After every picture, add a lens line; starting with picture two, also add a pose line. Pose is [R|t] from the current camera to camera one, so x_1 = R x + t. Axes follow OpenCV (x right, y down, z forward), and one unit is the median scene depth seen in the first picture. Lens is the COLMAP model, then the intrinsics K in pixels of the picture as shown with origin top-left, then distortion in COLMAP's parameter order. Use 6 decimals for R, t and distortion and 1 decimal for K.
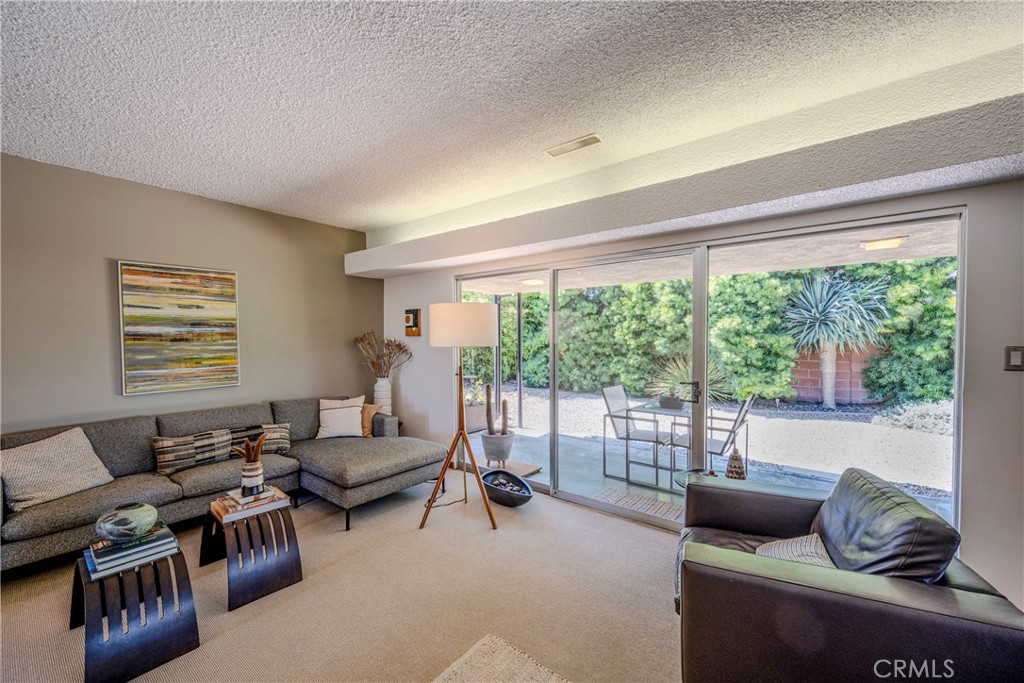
lens RADIAL K [[402.7, 0, 514.7], [0, 402.7, 346.0], [0, 0, 1]] dist [-0.001297, 0.000019]
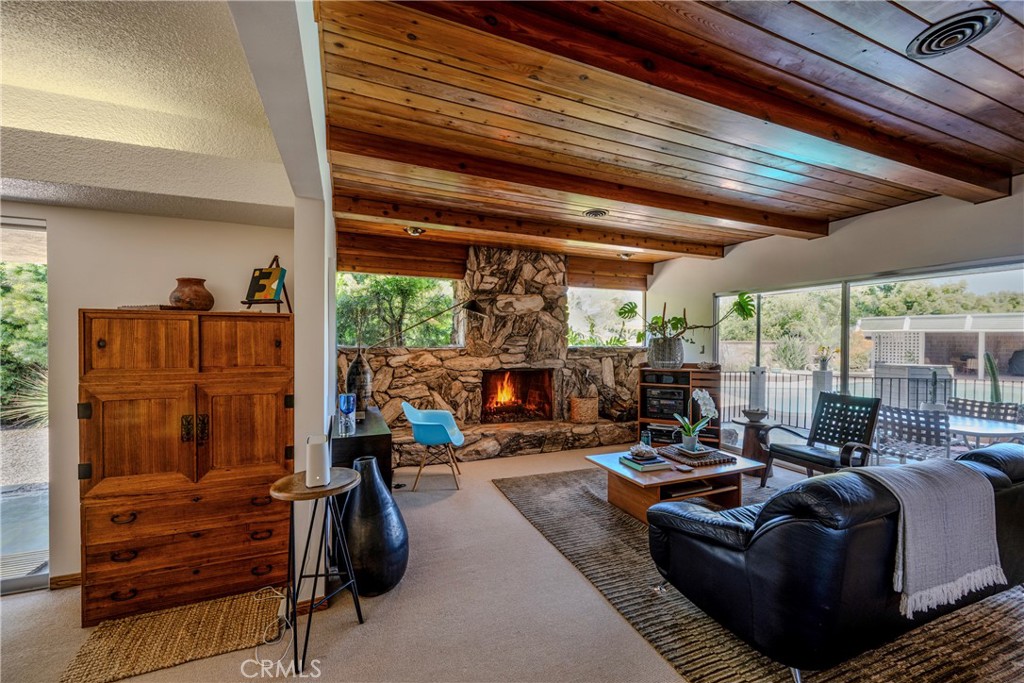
lens RADIAL K [[402.7, 0, 514.7], [0, 402.7, 346.0], [0, 0, 1]] dist [-0.001297, 0.000019]
pose [[0.481730, -0.004174, 0.876310, 0.402033], [0.014144, 0.999895, -0.003012, 0.012633], [-0.876206, 0.013846, 0.481739, -0.355945]]
